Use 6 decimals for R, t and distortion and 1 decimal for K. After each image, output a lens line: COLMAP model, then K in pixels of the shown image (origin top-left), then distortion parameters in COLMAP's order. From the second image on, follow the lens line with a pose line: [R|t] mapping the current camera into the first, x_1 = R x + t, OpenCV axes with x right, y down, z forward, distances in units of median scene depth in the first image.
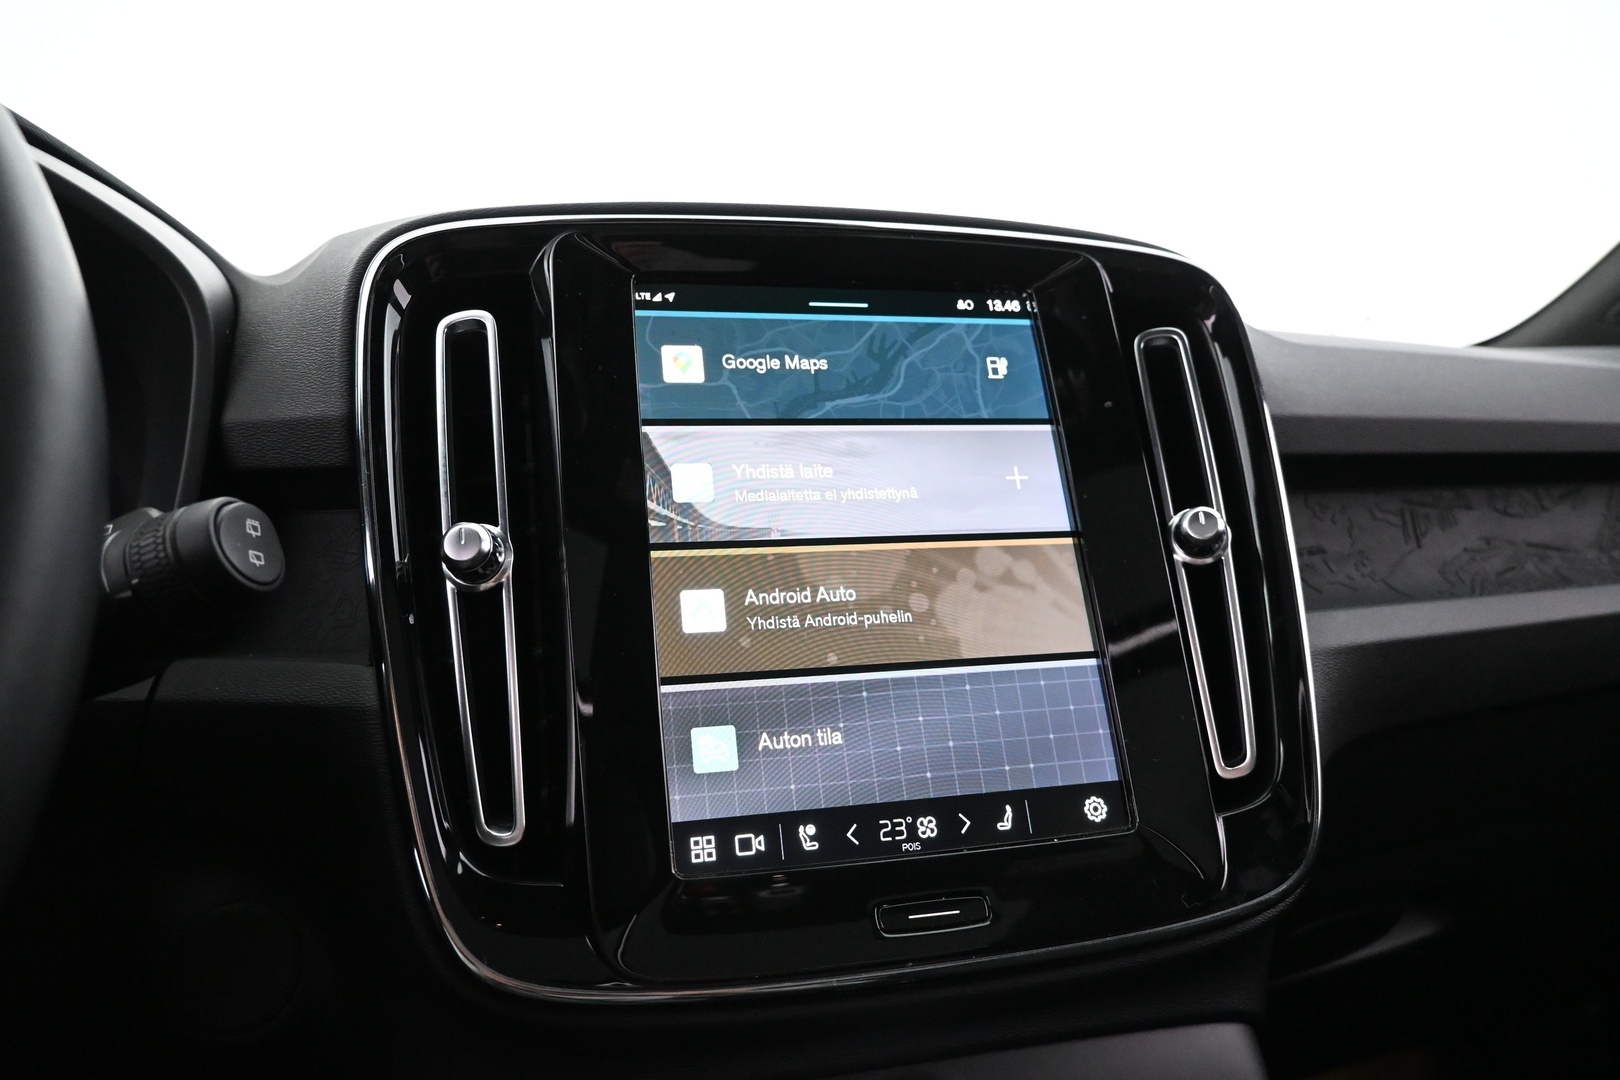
lens RADIAL K [[1090.9, 0, 811.2], [0, 1090.9, 534.7], [0, 0, 1]] dist [-0.005502, 0.003754]
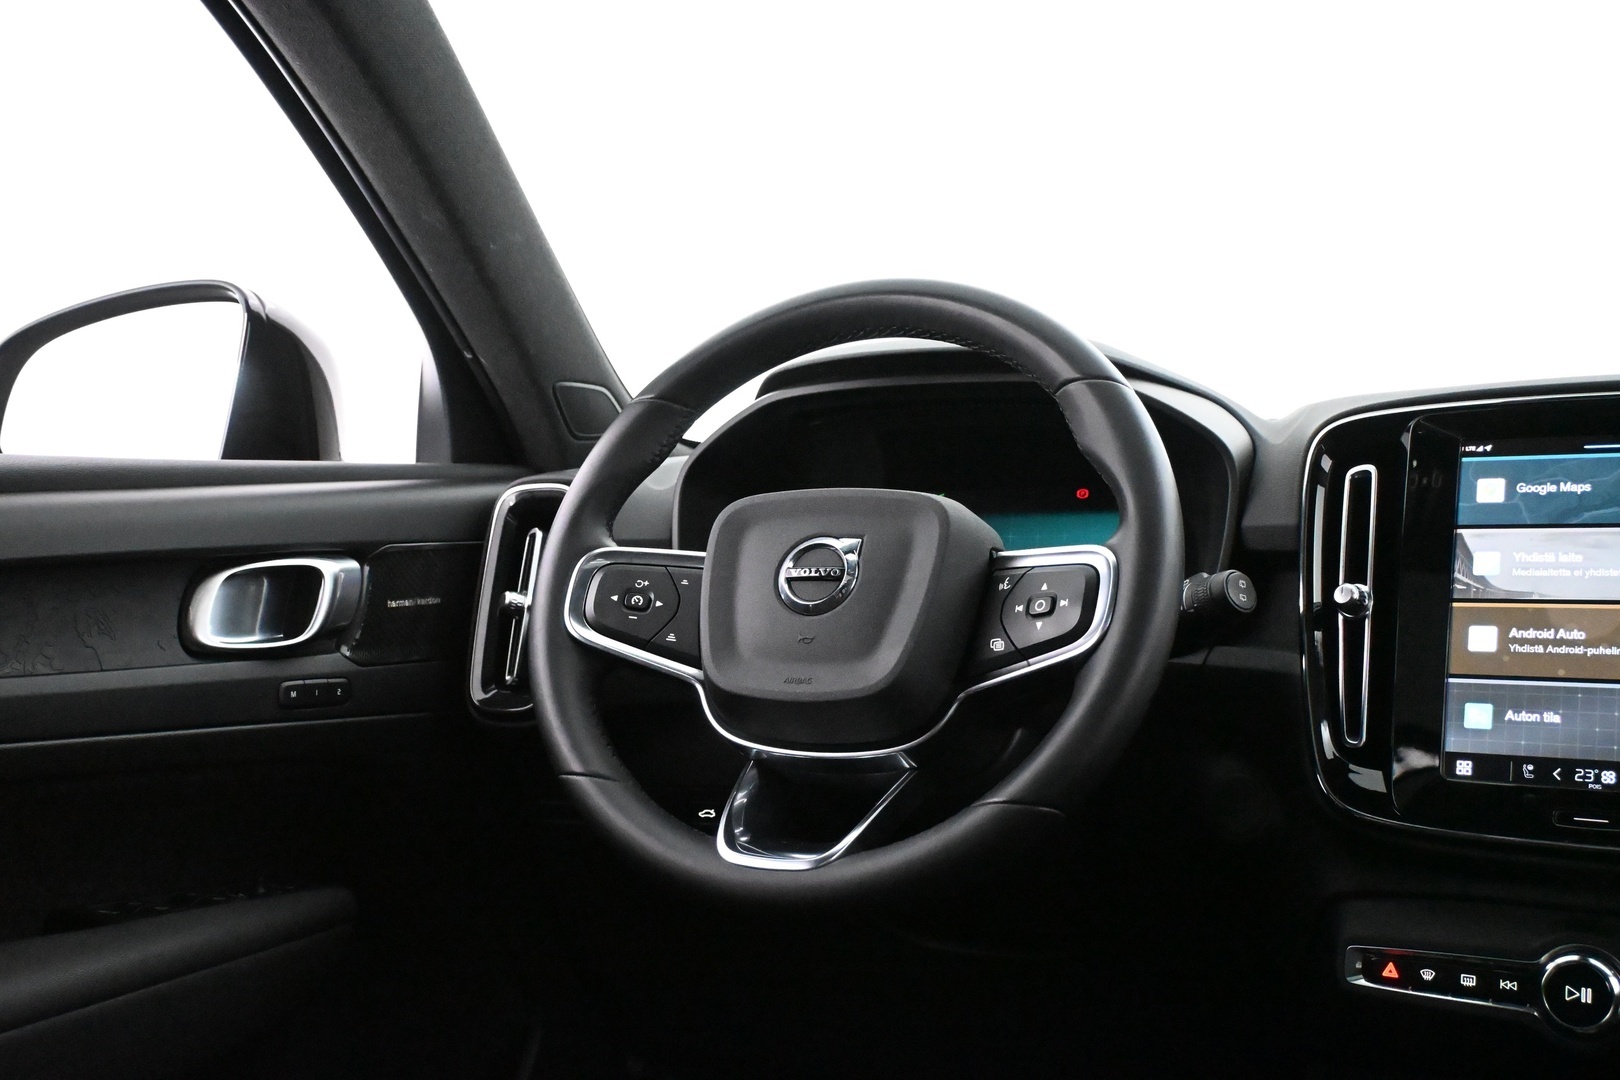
lens RADIAL K [[1699.3, 0, 770.7], [0, 1699.3, 521.5], [0, 0, 1]] dist [-0.007682, 0.000000]
pose [[0.674757, 0.011519, -0.737950, 1.094730], [-0.025717, 0.999638, -0.007911, -0.064084], [0.737591, 0.024316, 0.674809, -1.613029]]
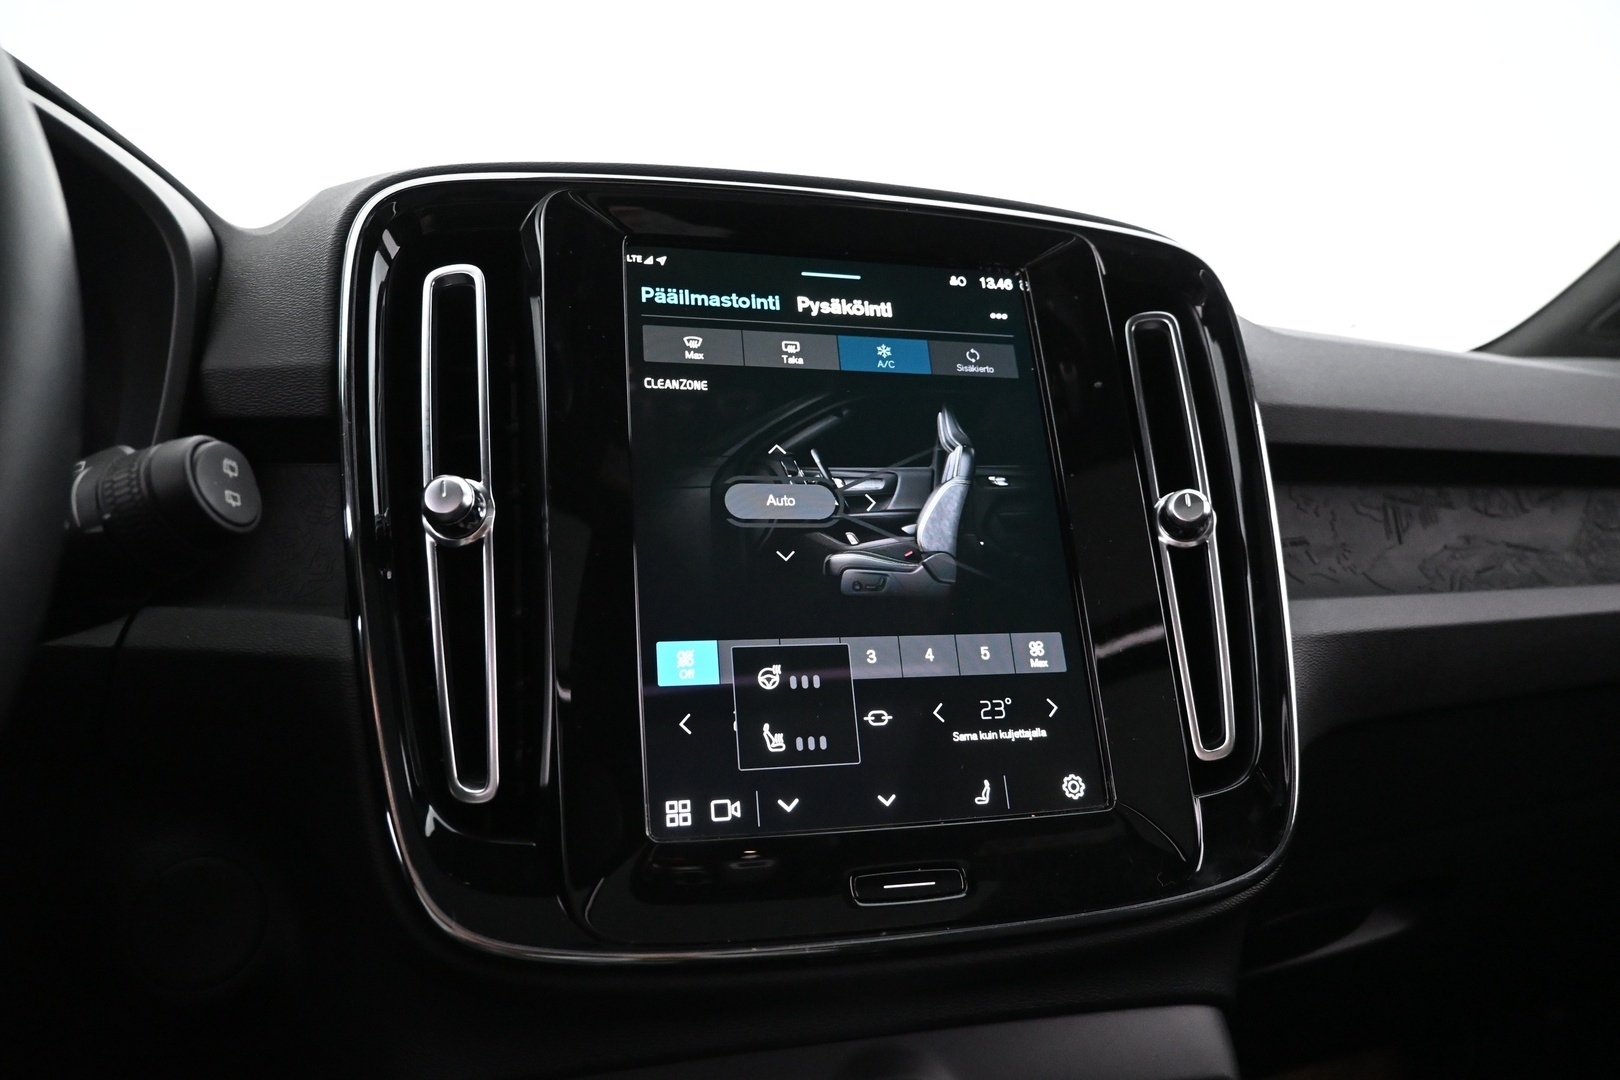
lens RADIAL K [[1090.9, 0, 811.1], [0, 1090.9, 534.0], [0, 0, 1]] dist [-0.005502, 0.003754]
pose [[0.999362, 0.030995, 0.017764, -0.003860], [-0.030974, 0.999519, -0.001488, 0.029637], [-0.017801, 0.000937, 0.999841, 0.007545]]
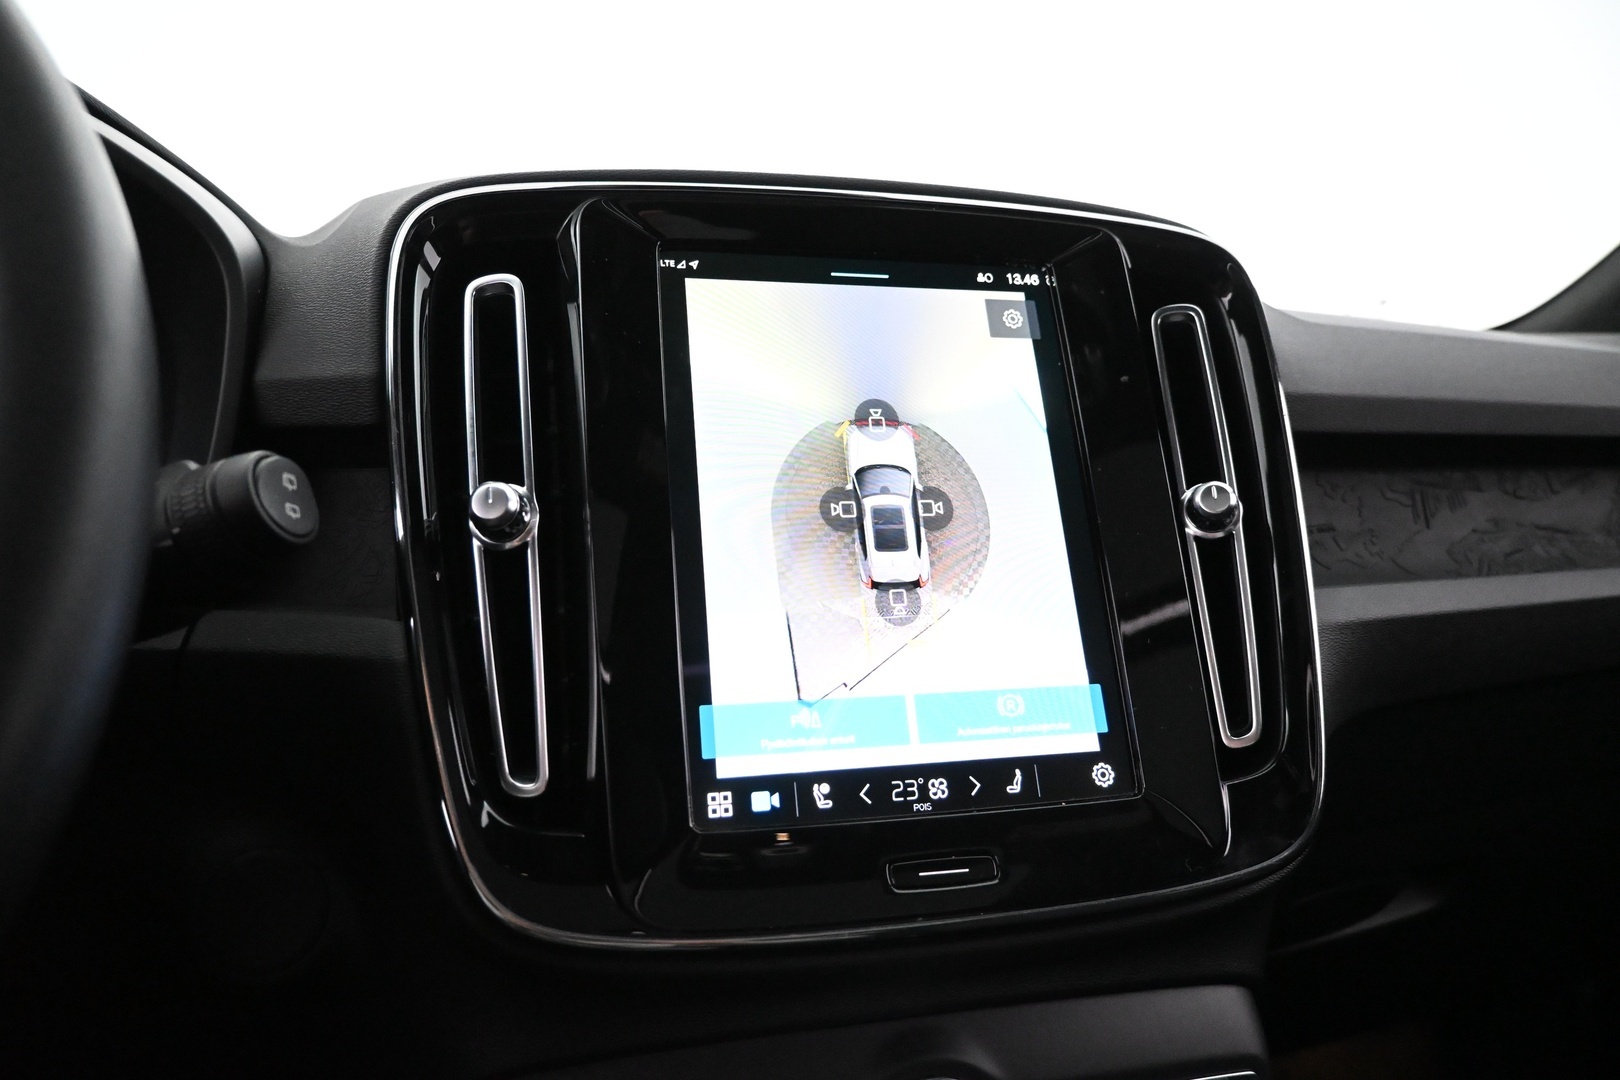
lens RADIAL K [[1090.9, 0, 811.7], [0, 1090.9, 533.1], [0, 0, 1]] dist [-0.005502, 0.003754]
pose [[0.999813, 0.018605, -0.005309, -0.010992], [-0.018494, 0.999626, 0.020166, 0.009595], [0.005682, -0.020064, 0.999783, -0.018551]]
